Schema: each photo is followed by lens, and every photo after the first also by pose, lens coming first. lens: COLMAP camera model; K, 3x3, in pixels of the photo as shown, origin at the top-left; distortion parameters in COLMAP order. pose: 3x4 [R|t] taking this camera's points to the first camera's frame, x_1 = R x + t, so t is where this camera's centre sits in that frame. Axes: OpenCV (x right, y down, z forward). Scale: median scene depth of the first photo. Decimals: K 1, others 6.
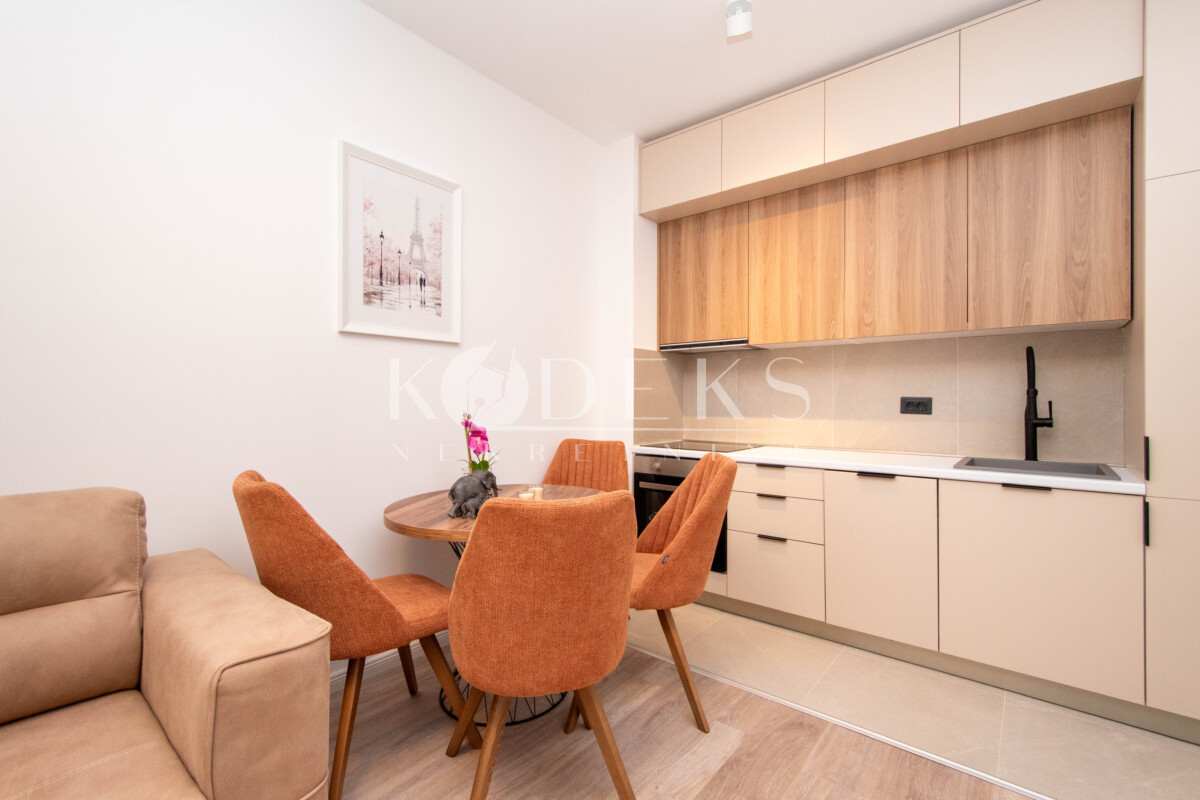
lens RADIAL K [[526.8, 0, 610.8], [0, 526.8, 396.4], [0, 0, 1]] dist [0.009888, -0.002508]
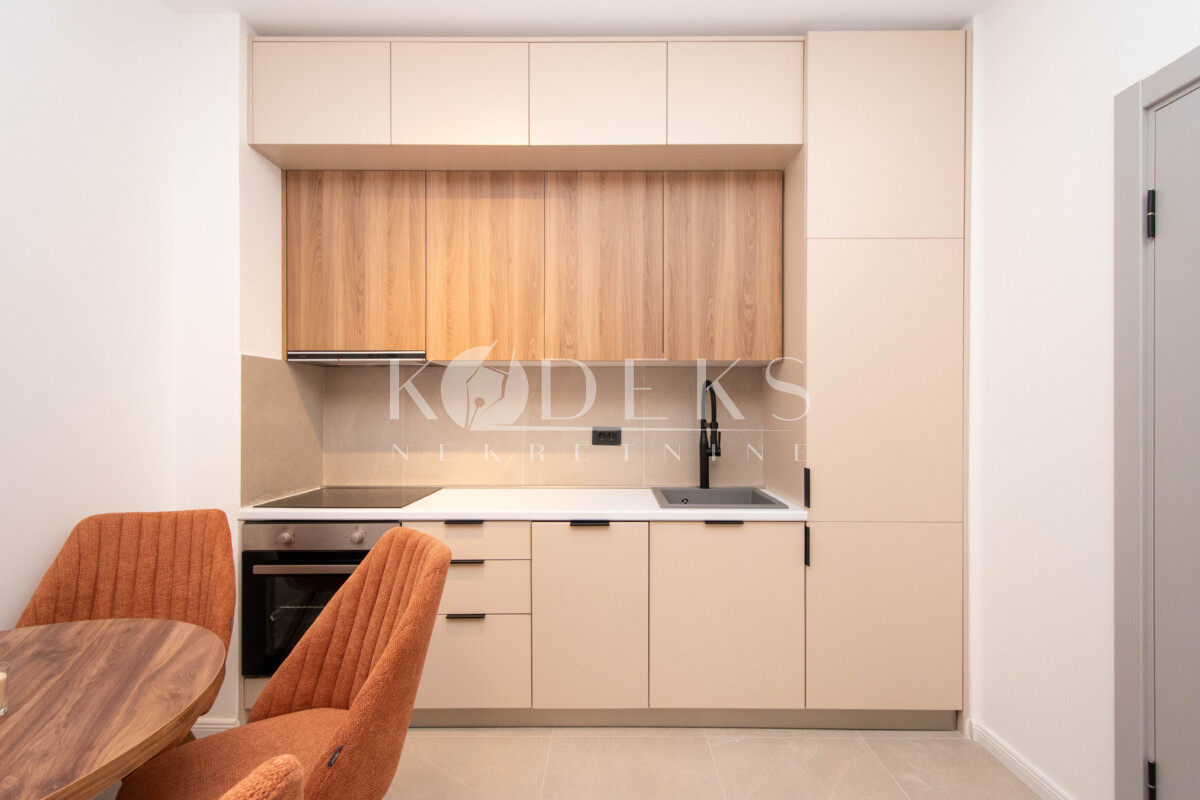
lens RADIAL K [[526.8, 0, 604.7], [0, 526.8, 412.2], [0, 0, 1]] dist [0.009888, -0.002508]
pose [[0.783263, -0.003273, 0.621681, -0.012279], [-0.003938, 0.999940, 0.010226, -0.038847], [-0.621678, -0.010458, 0.783203, 0.294096]]
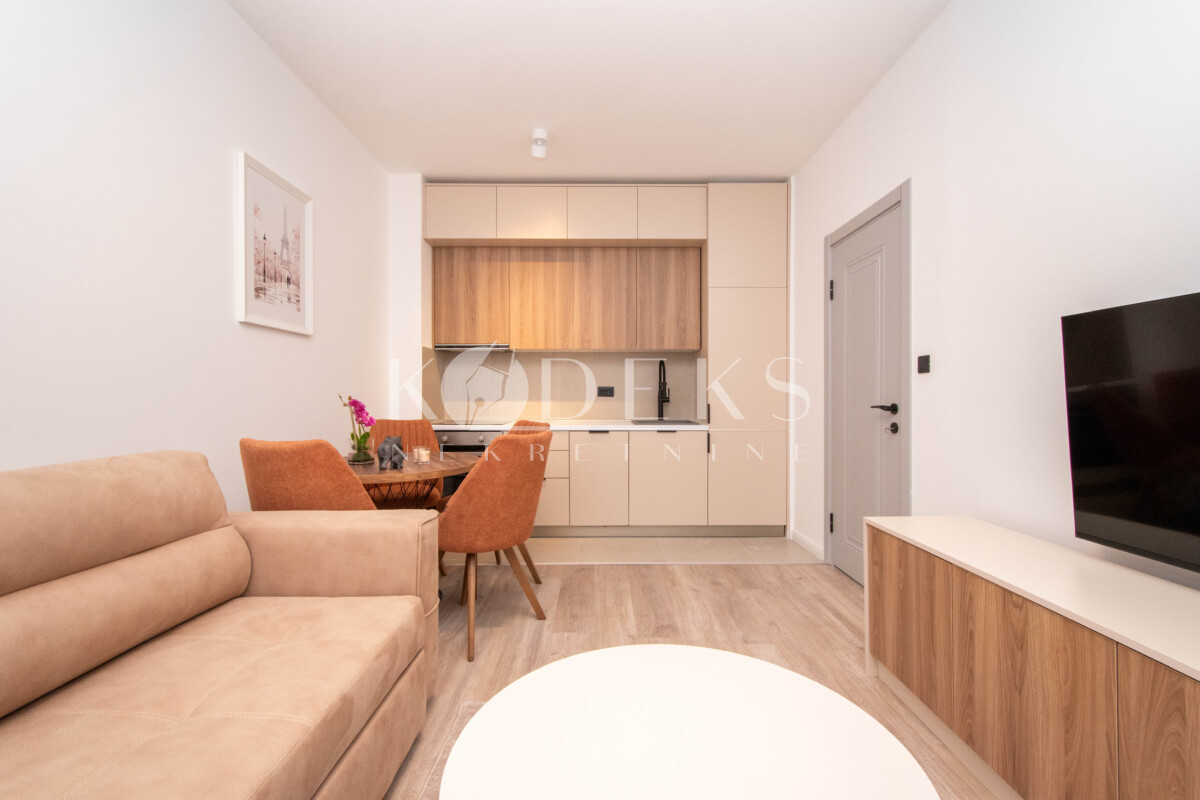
lens RADIAL K [[526.8, 0, 604.9], [0, 526.8, 399.7], [0, 0, 1]] dist [0.009888, -0.002508]
pose [[0.769177, -0.007116, 0.638997, -0.537225], [-0.002100, 0.999904, 0.013663, 0.022051], [-0.639033, -0.011851, 0.769088, -0.303061]]
